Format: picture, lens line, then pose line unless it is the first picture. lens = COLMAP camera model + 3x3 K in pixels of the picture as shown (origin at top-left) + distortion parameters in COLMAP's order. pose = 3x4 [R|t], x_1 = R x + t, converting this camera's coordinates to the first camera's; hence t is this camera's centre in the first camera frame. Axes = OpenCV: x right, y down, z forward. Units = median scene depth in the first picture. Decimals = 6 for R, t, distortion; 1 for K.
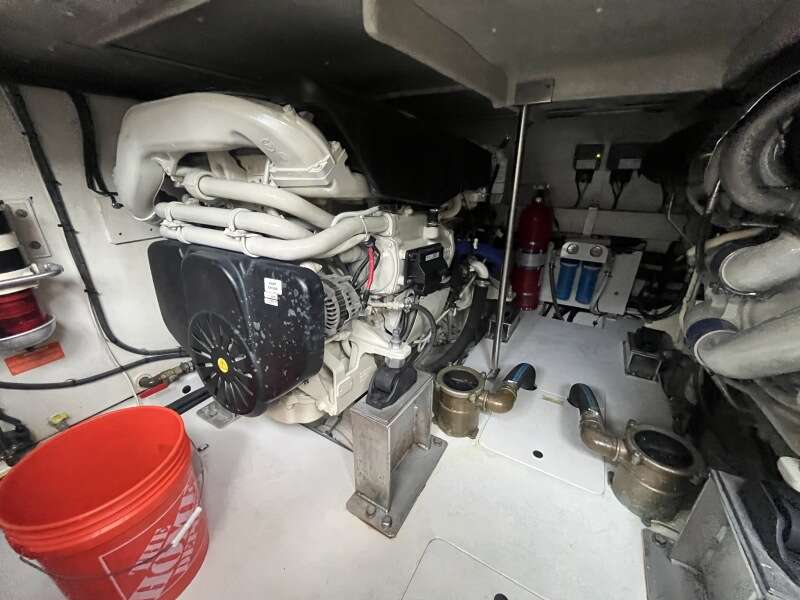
lens RADIAL K [[325.8, 0, 395.5], [0, 325.8, 300.2], [0, 0, 1]] dist [-0.004165, -0.000087]
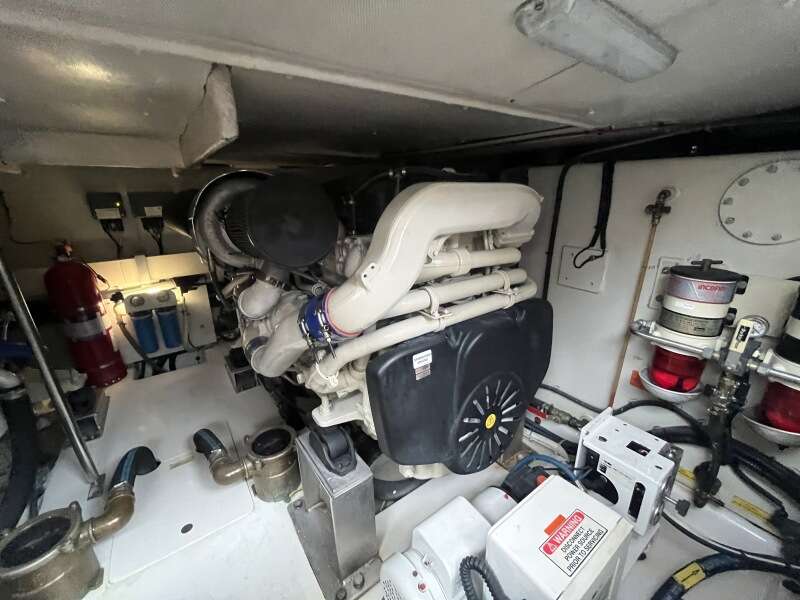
lens RADIAL K [[325.8, 0, 398.6], [0, 325.8, 298.1], [0, 0, 1]] dist [-0.004165, -0.000087]
pose [[0.394172, -0.299335, 0.868923, 0.066438], [0.363269, 0.919223, 0.151872, -0.068197], [-0.844194, 0.255789, 0.471071, -0.149188]]
